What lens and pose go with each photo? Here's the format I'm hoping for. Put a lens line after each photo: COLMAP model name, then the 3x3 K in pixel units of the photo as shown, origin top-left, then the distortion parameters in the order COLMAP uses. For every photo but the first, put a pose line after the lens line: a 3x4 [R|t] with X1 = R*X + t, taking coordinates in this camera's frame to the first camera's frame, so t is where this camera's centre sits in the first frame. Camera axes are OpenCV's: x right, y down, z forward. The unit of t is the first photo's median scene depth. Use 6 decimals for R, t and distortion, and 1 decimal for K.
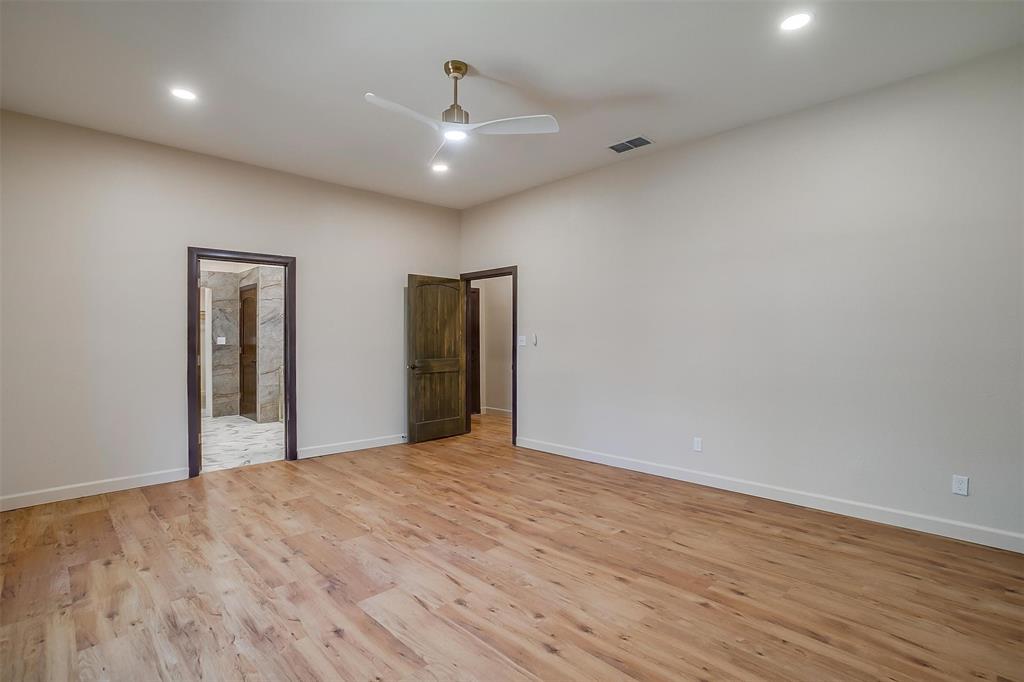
lens RADIAL K [[494.9, 0, 511.8], [0, 494.9, 337.7], [0, 0, 1]] dist [-0.044655, 0.019033]
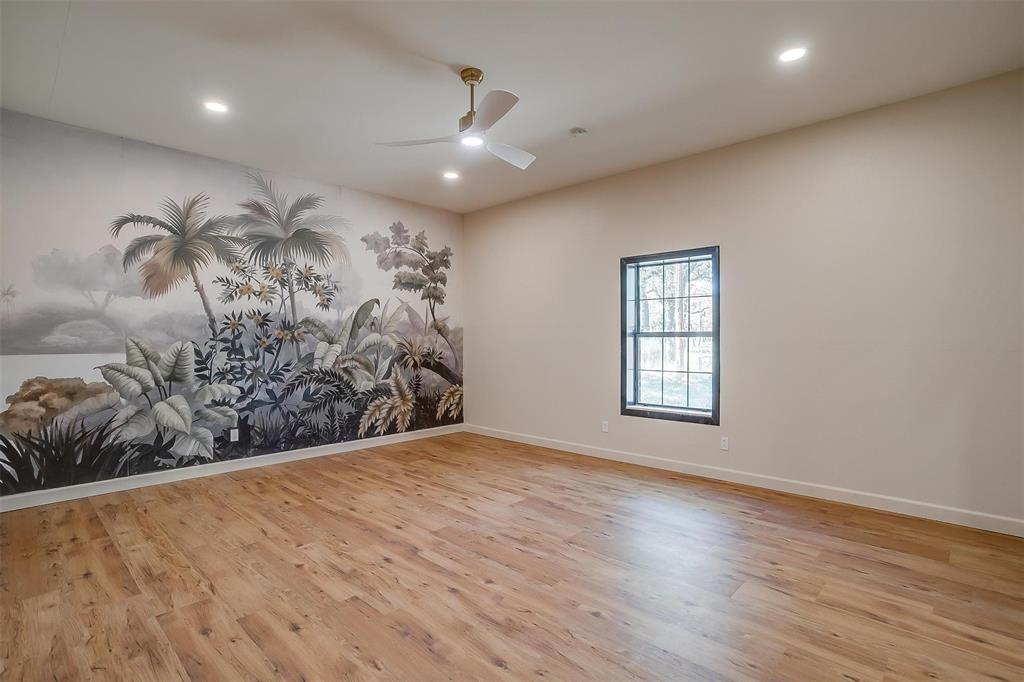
lens RADIAL K [[494.9, 0, 514.8], [0, 494.9, 334.9], [0, 0, 1]] dist [-0.044655, 0.019033]
pose [[-0.998821, 0.006466, -0.048113, -0.147569], [0.006734, 0.999963, -0.005415, -0.002299], [0.048076, -0.005733, -0.998827, 1.988741]]
